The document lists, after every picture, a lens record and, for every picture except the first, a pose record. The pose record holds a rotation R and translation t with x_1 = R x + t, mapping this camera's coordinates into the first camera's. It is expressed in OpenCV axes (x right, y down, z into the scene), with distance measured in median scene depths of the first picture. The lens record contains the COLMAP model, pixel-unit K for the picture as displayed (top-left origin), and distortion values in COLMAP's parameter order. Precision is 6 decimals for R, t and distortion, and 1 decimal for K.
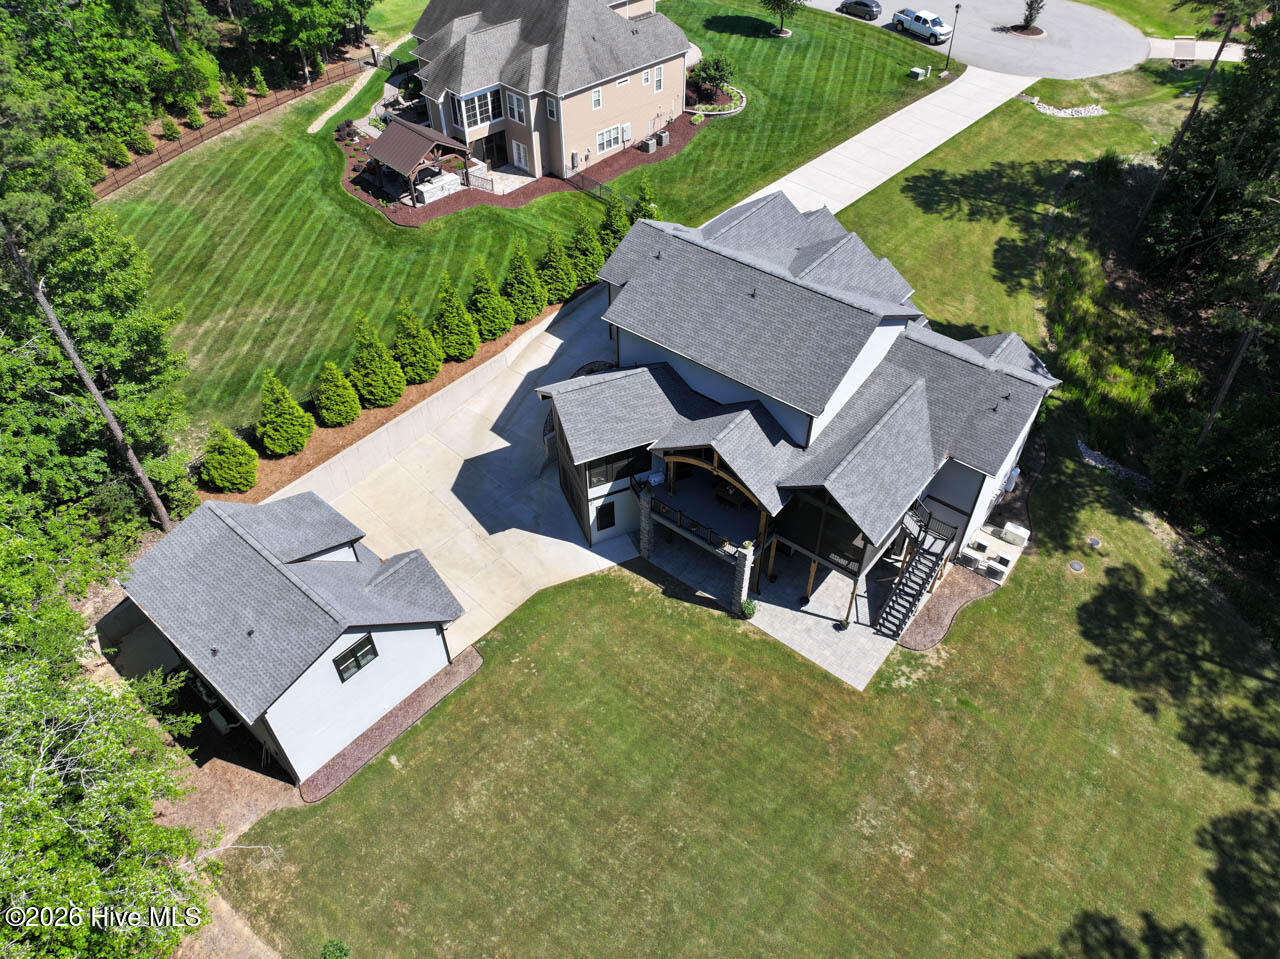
lens RADIAL K [[890.6, 0, 640.0], [0, 890.6, 479.5], [0, 0, 1]] dist [-0.003045, 0.031925]
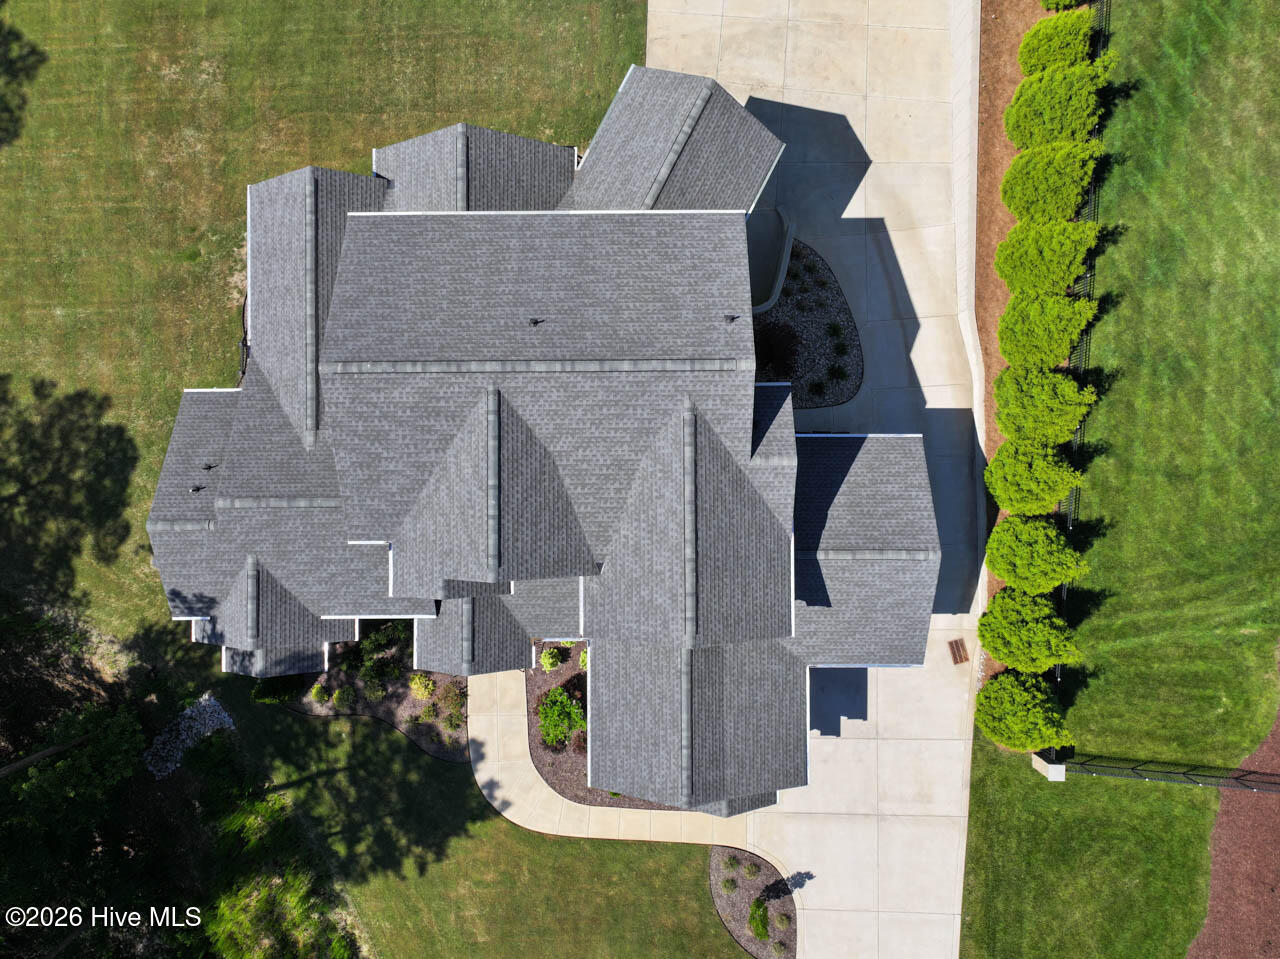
lens RADIAL K [[897.0, 0, 643.8], [0, 897.0, 475.6], [0, 0, 1]] dist [-0.009094, 0.025278]
pose [[-0.775742, 0.631008, 0.007319, 0.117978], [-0.435382, -0.543570, 0.717617, -0.690289], [0.456801, 0.553499, 0.696399, 0.628067]]
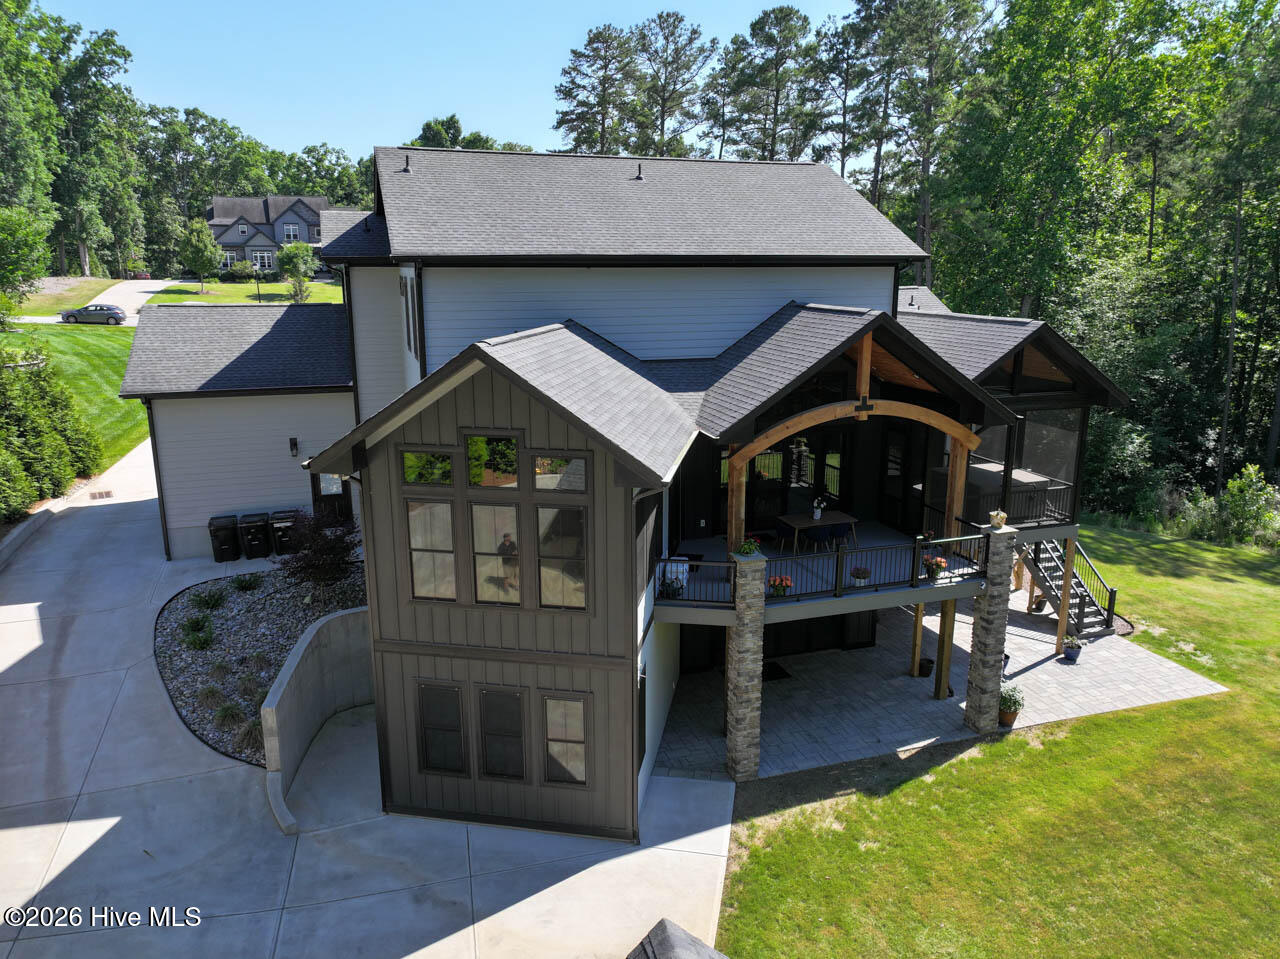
lens RADIAL K [[897.0, 0, 643.8], [0, 897.0, 475.6], [0, 0, 1]] dist [-0.009094, 0.025278]
pose [[0.543681, -0.189654, 0.817583, -0.318937], [0.584487, 0.784643, -0.206663, 0.040876], [-0.602317, 0.590226, 0.537446, 0.769001]]
